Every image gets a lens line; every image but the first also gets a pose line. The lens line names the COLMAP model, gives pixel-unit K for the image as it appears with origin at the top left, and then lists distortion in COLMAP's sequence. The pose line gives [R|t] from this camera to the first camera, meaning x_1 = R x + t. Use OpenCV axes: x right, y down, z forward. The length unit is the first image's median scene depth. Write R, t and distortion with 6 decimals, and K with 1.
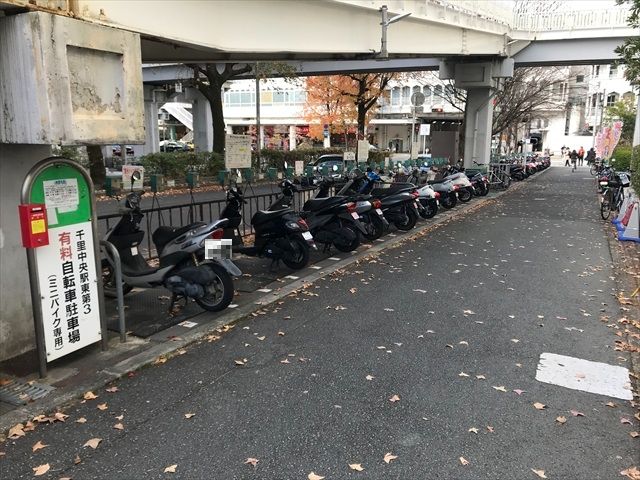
lens RADIAL K [[538.6, 0, 320.0], [0, 538.6, 240.0], [0, 0, 1]] dist [0.044397, -0.007989]
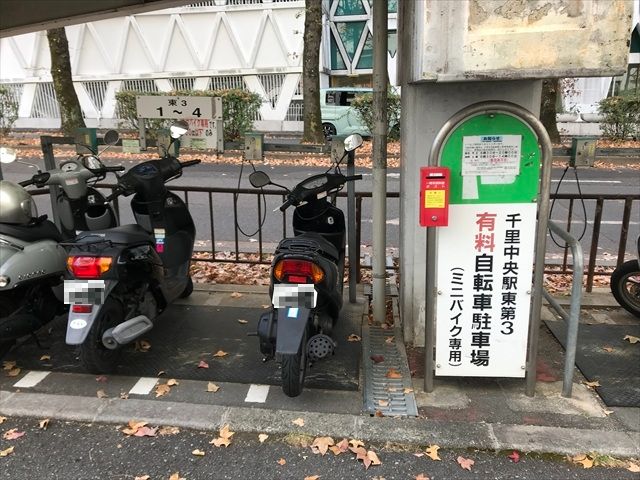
lens RADIAL K [[538.6, 0, 320.0], [0, 538.6, 240.0], [0, 0, 1]] dist [0.044397, -0.007989]
pose [[0.368524, 0.236898, -0.898927, 0.075376], [-0.155228, 0.969090, 0.191752, -0.078327], [0.916567, 0.068873, 0.393906, 0.532397]]
